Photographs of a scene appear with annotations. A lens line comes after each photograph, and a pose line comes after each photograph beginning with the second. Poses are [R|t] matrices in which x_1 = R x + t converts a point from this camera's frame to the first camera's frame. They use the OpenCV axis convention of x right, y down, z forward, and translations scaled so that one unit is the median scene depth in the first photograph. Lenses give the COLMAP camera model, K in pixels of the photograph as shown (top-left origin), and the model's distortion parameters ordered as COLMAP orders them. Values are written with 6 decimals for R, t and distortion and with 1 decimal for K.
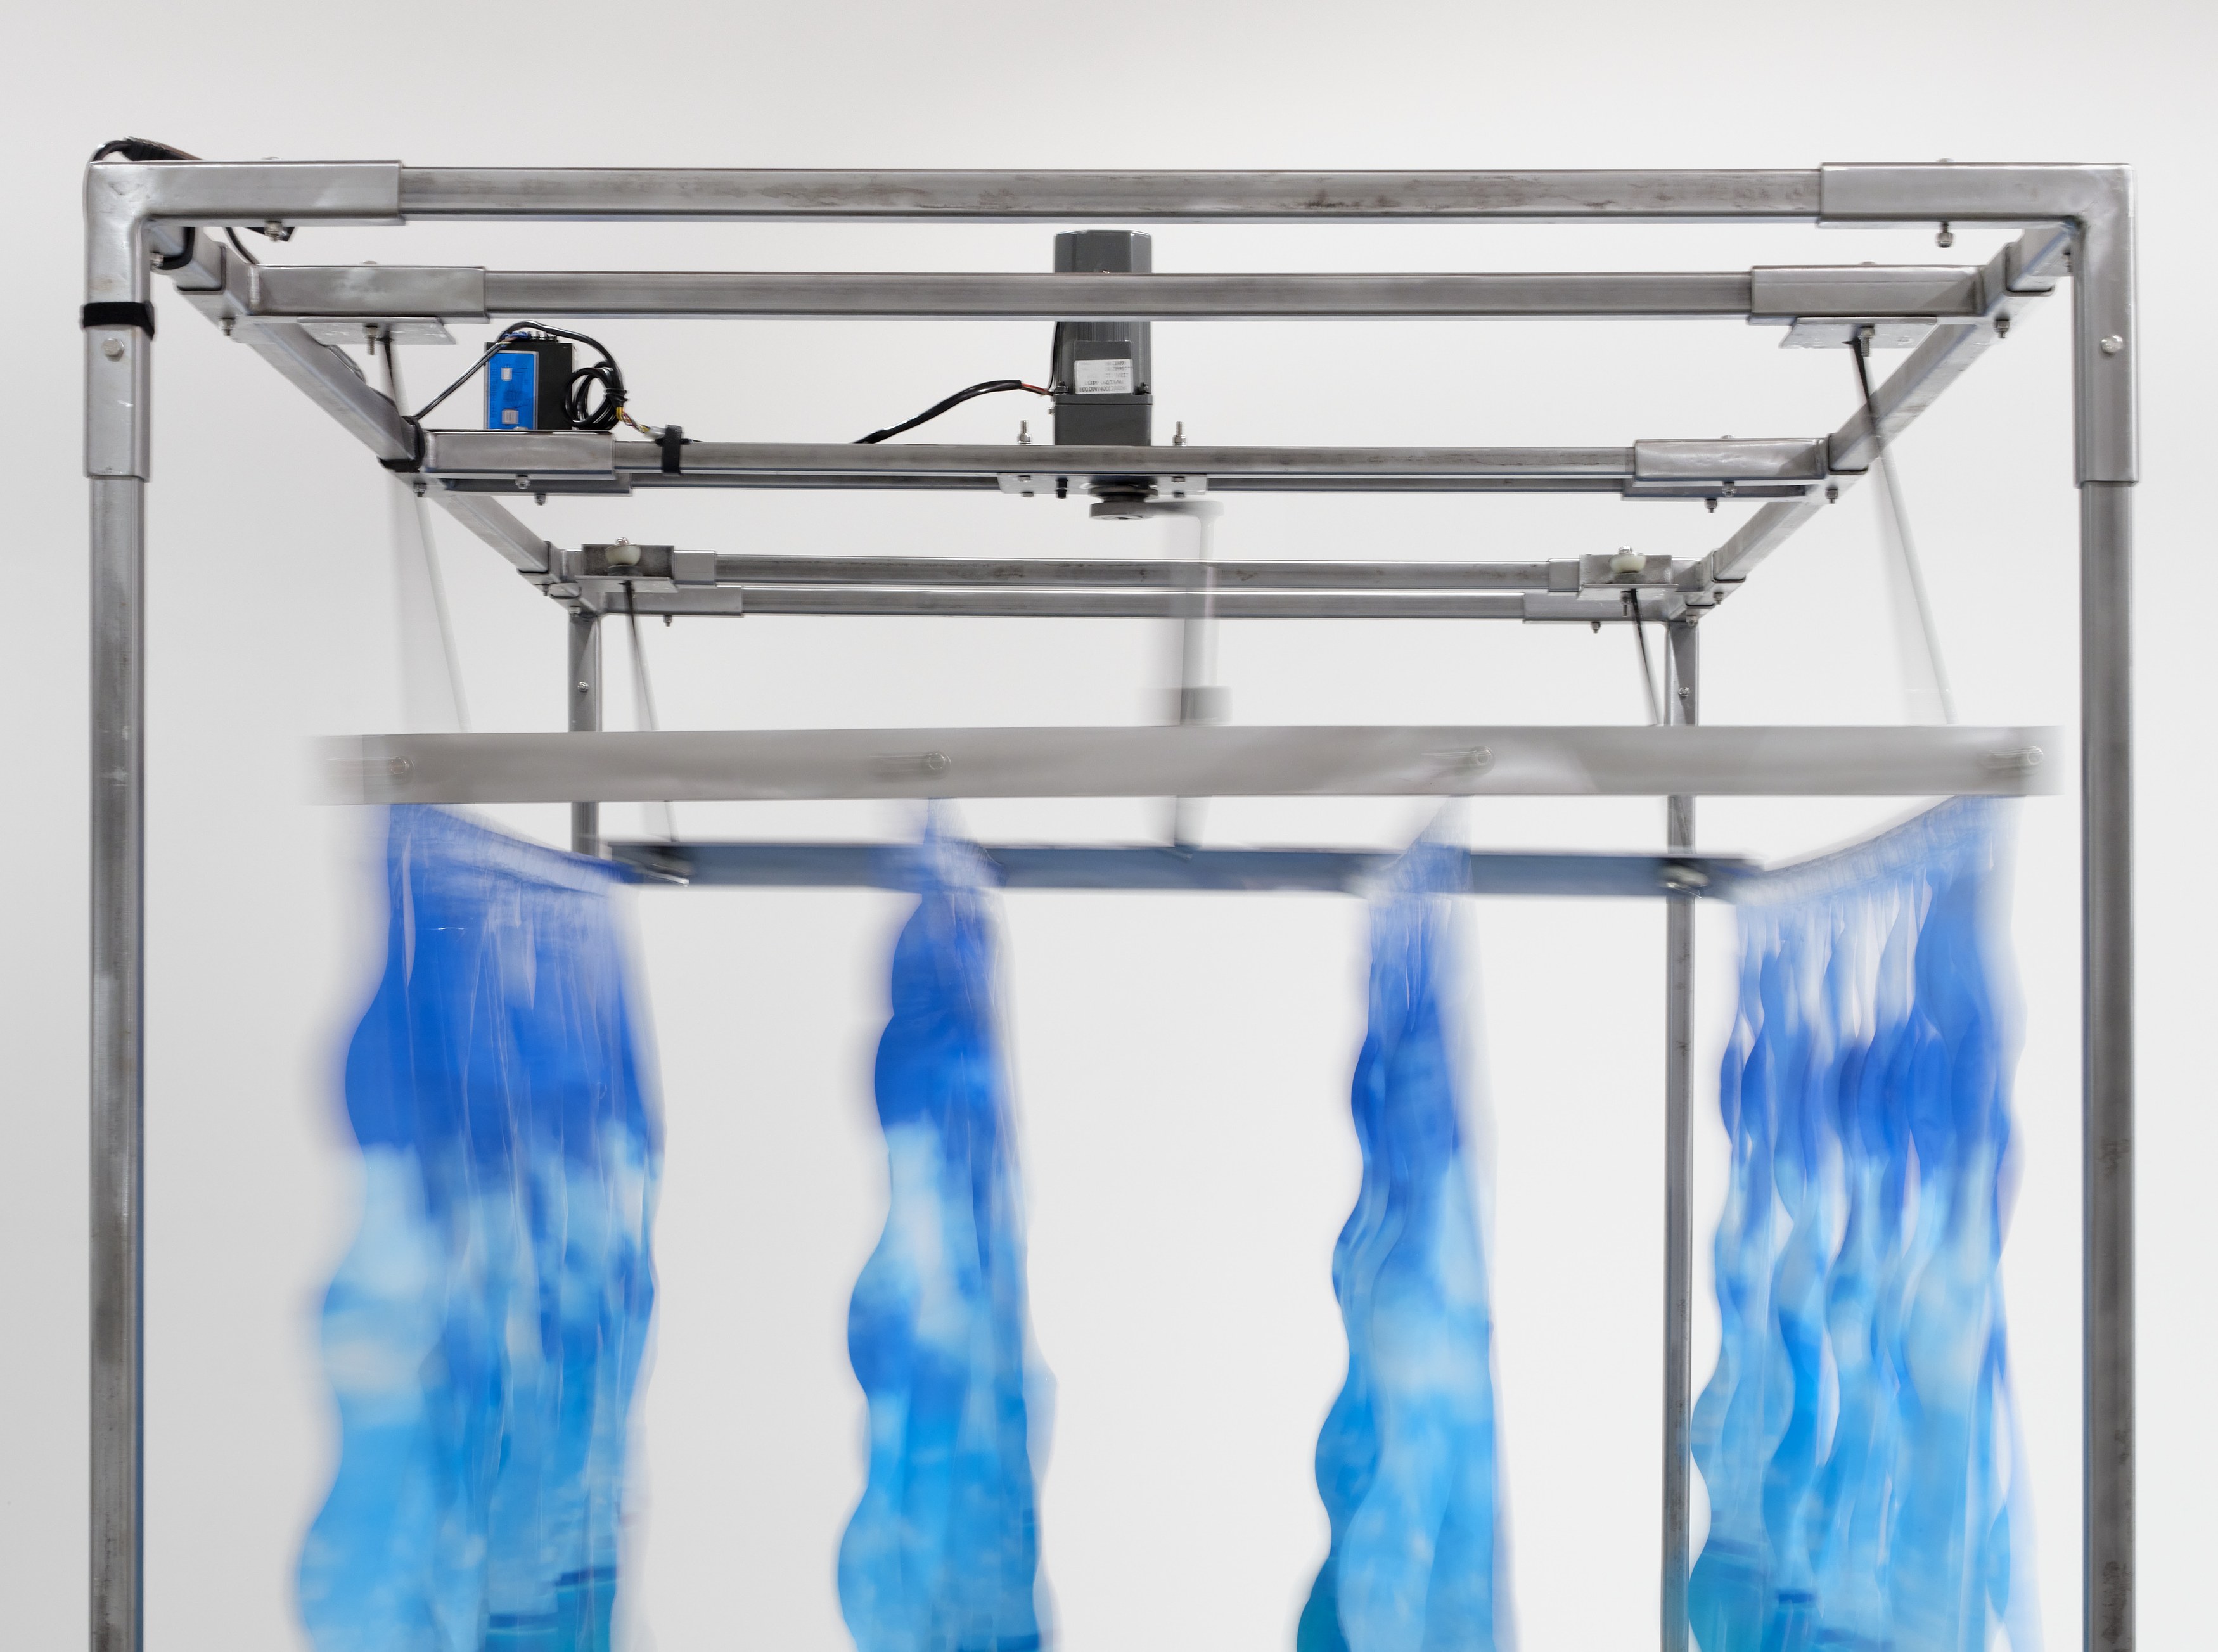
lens RADIAL K [[4769.9, 0, 1109.0], [0, 4769.9, 826.0], [0, 0, 1]] dist [0.486653, -5.338337]
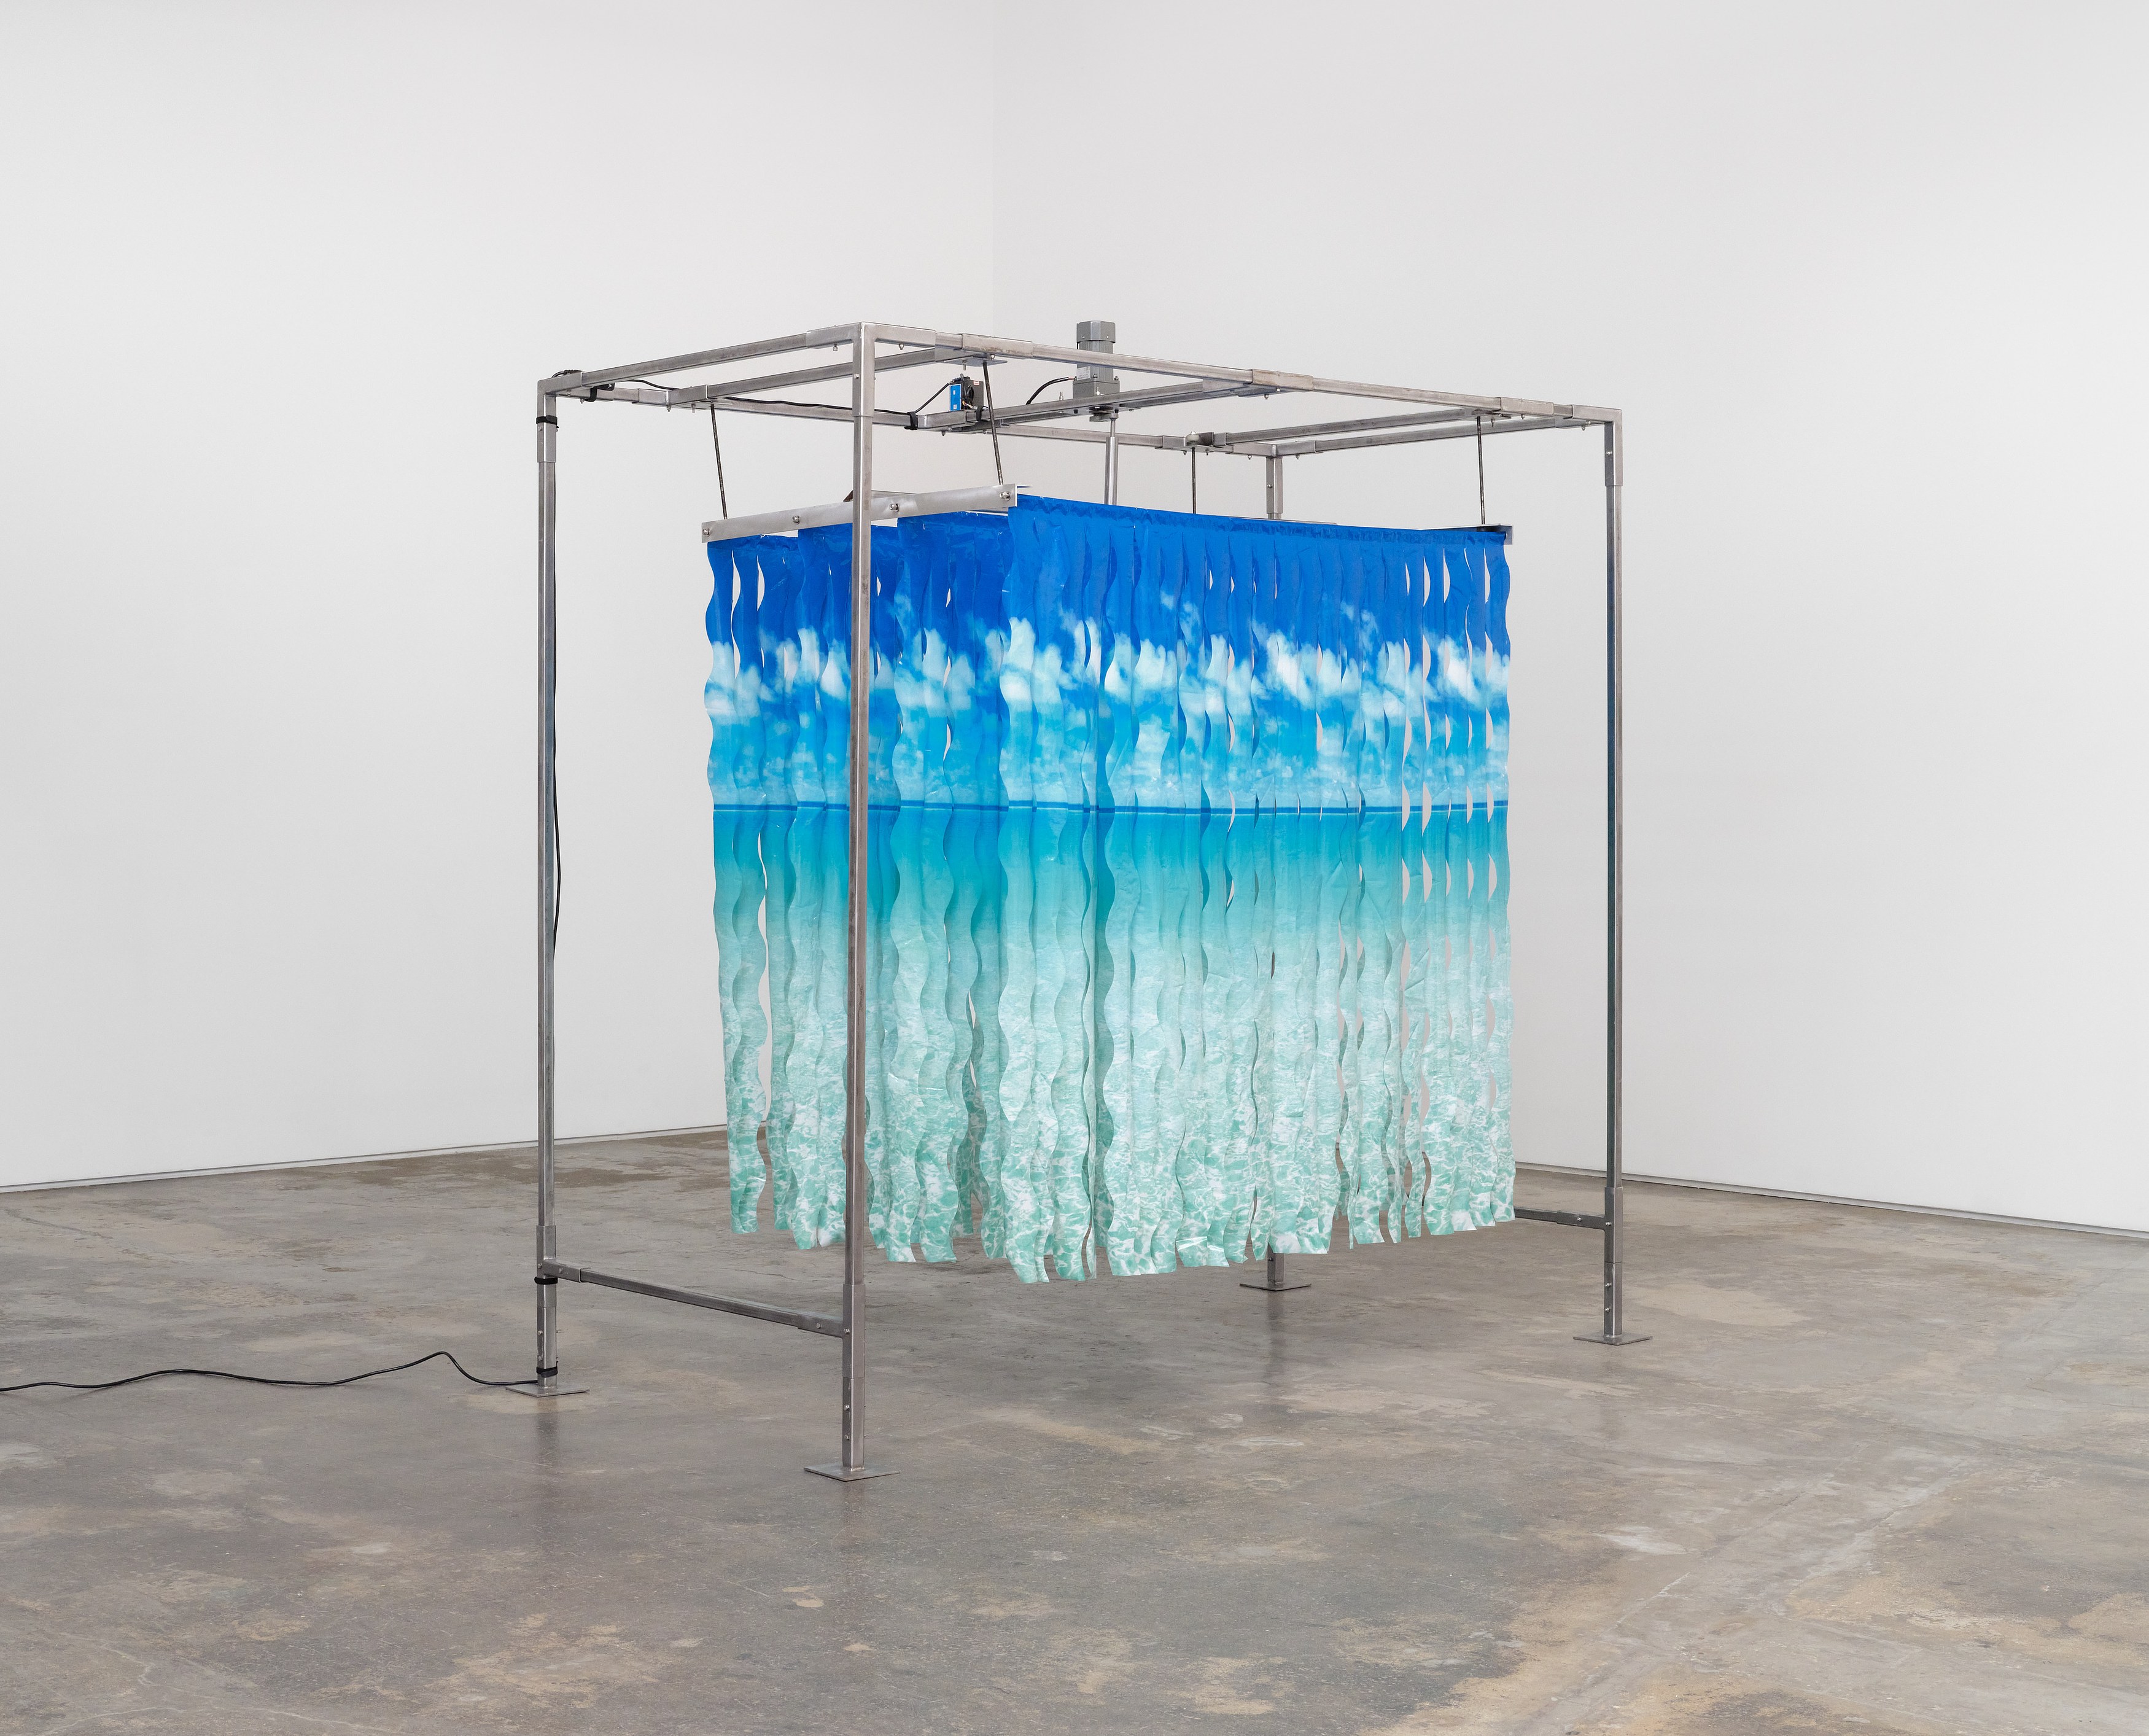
lens RADIAL K [[3305.0, 0, 1074.5], [0, 3305.0, 868.0], [0, 0, 1]] dist [-0.008860, -0.920493]
pose [[0.665924, 0.012541, -0.745914, 1.456169], [0.049118, 0.996952, 0.060613, 0.078970], [0.744401, -0.077002, 0.663279, -0.316531]]
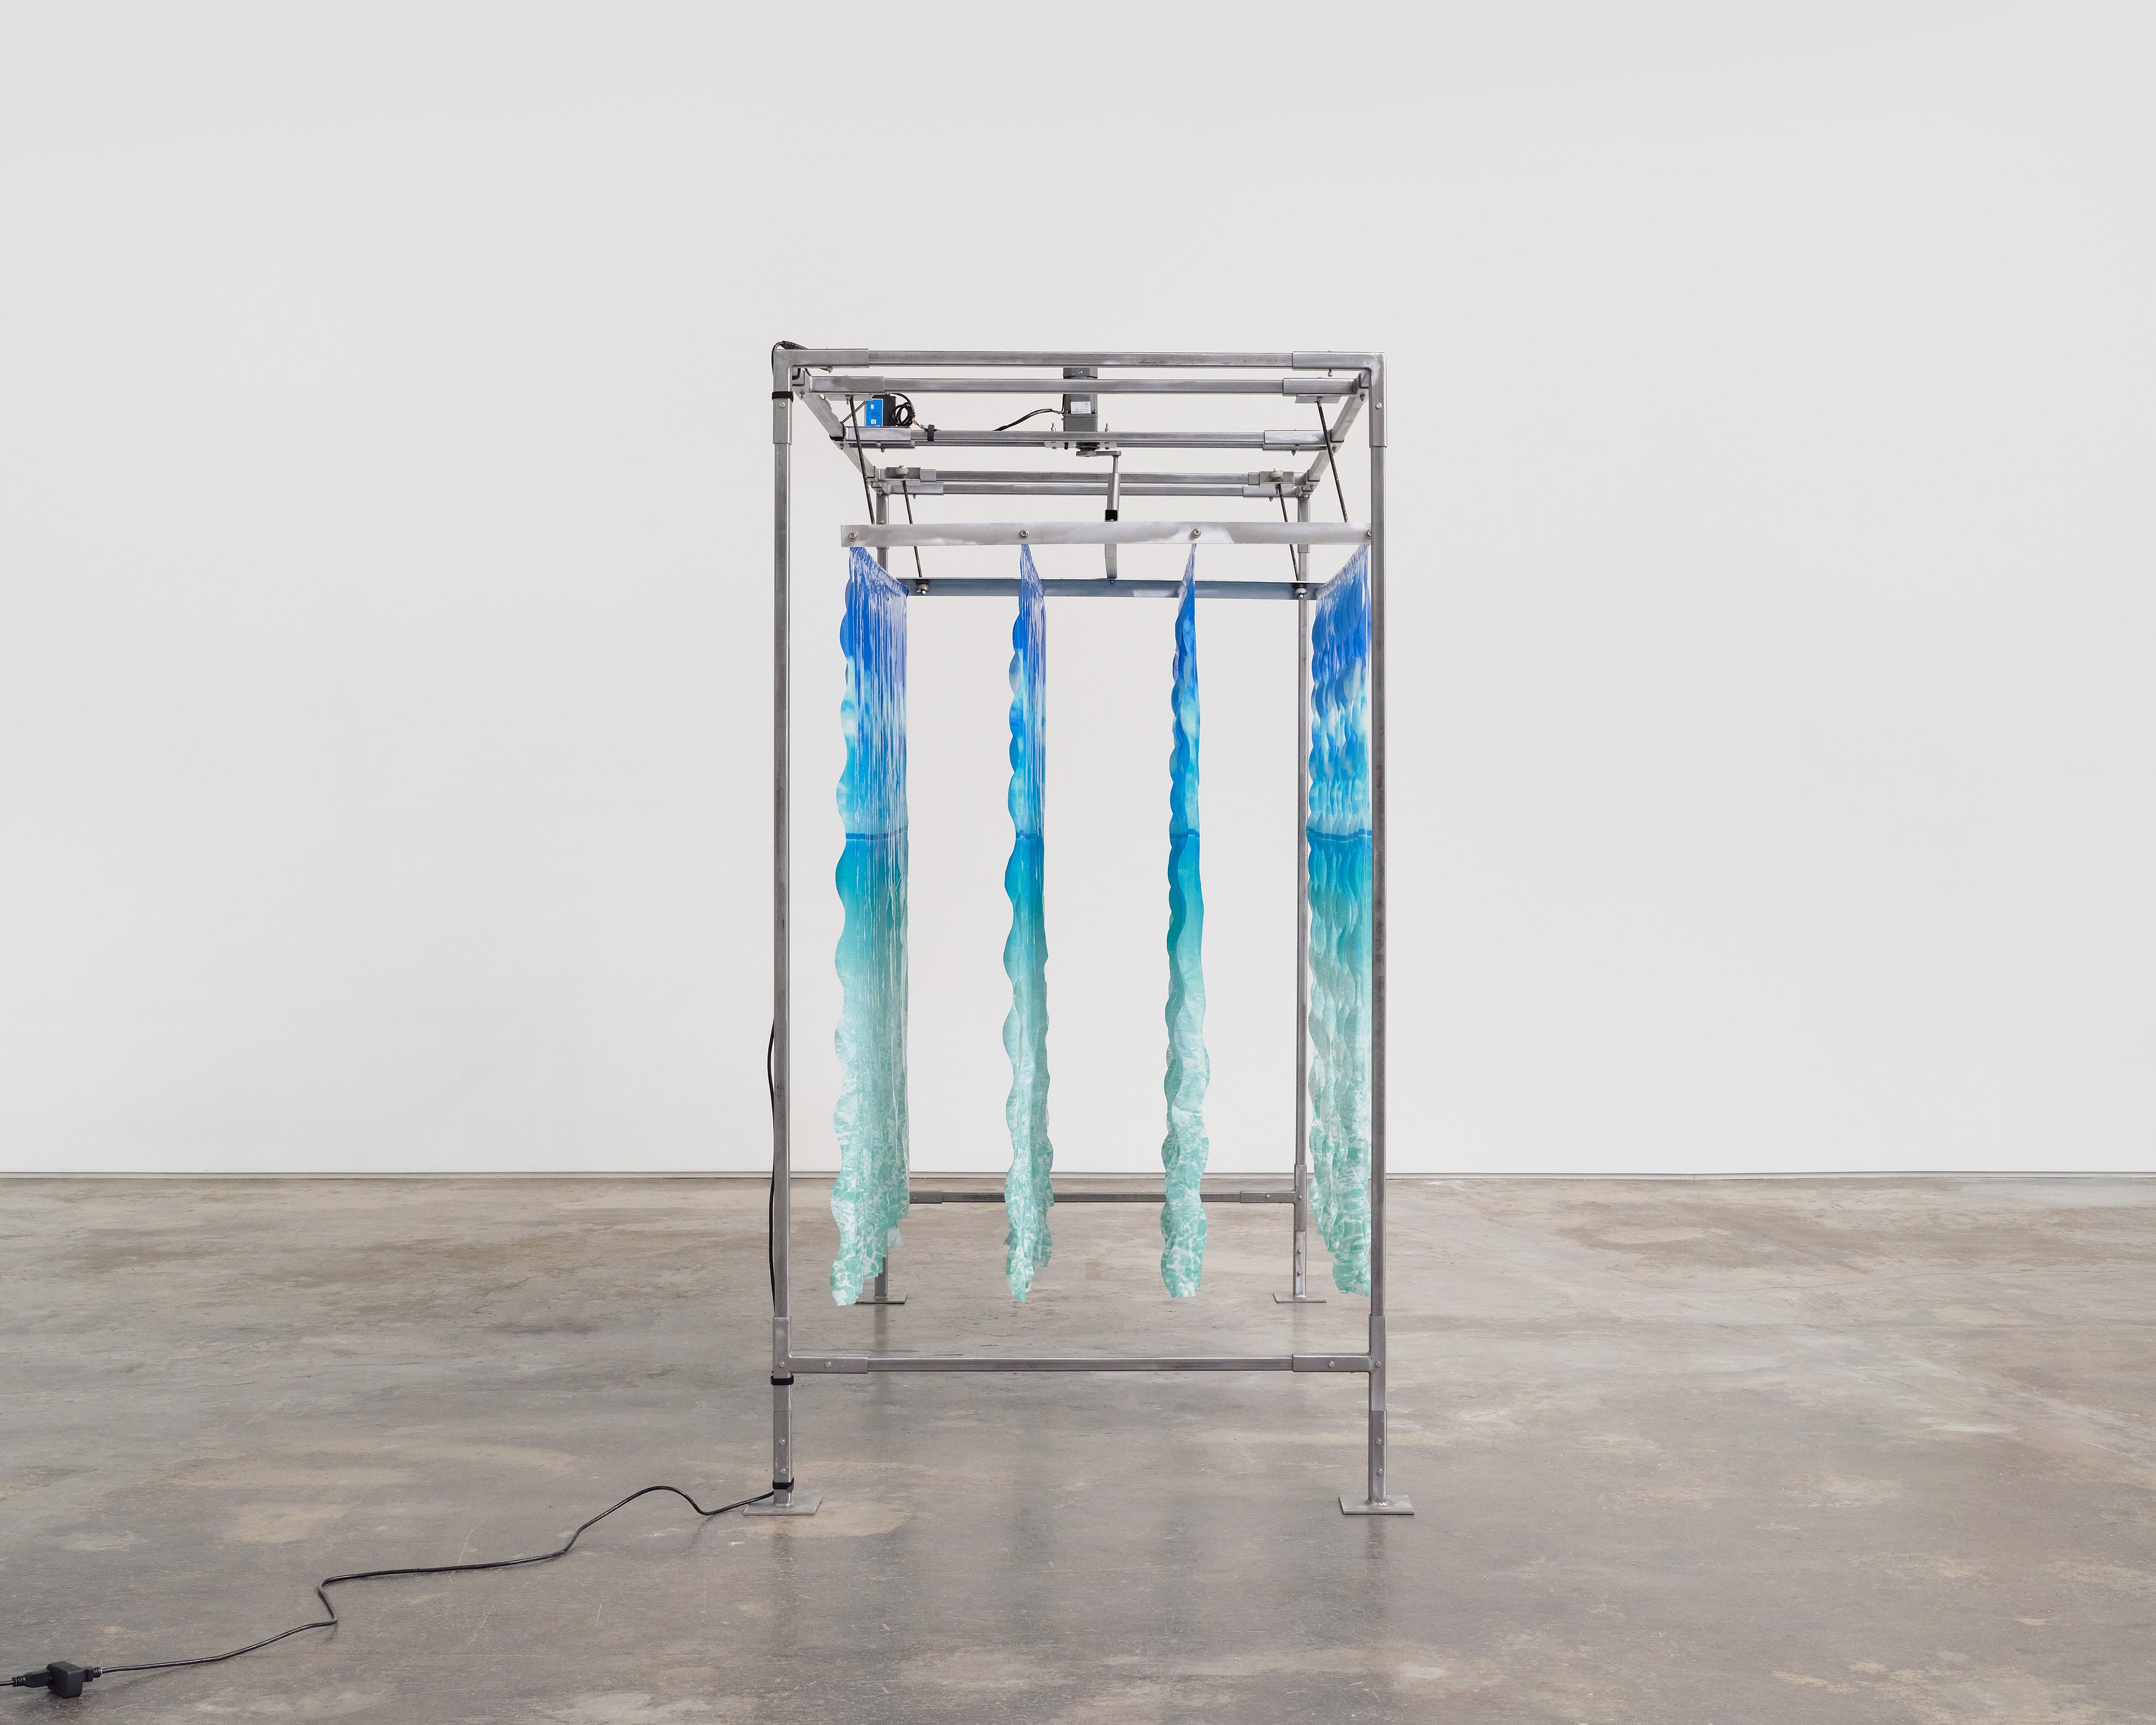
lens RADIAL K [[2816.2, 0, 1198.1], [0, 2816.2, 800.9], [0, 0, 1]] dist [-0.002235, -0.101510]
pose [[0.999293, -0.002148, 0.037541, 0.005234], [0.000014, 0.998388, 0.056763, 0.045798], [-0.037602, -0.056723, 0.997682, -0.701322]]
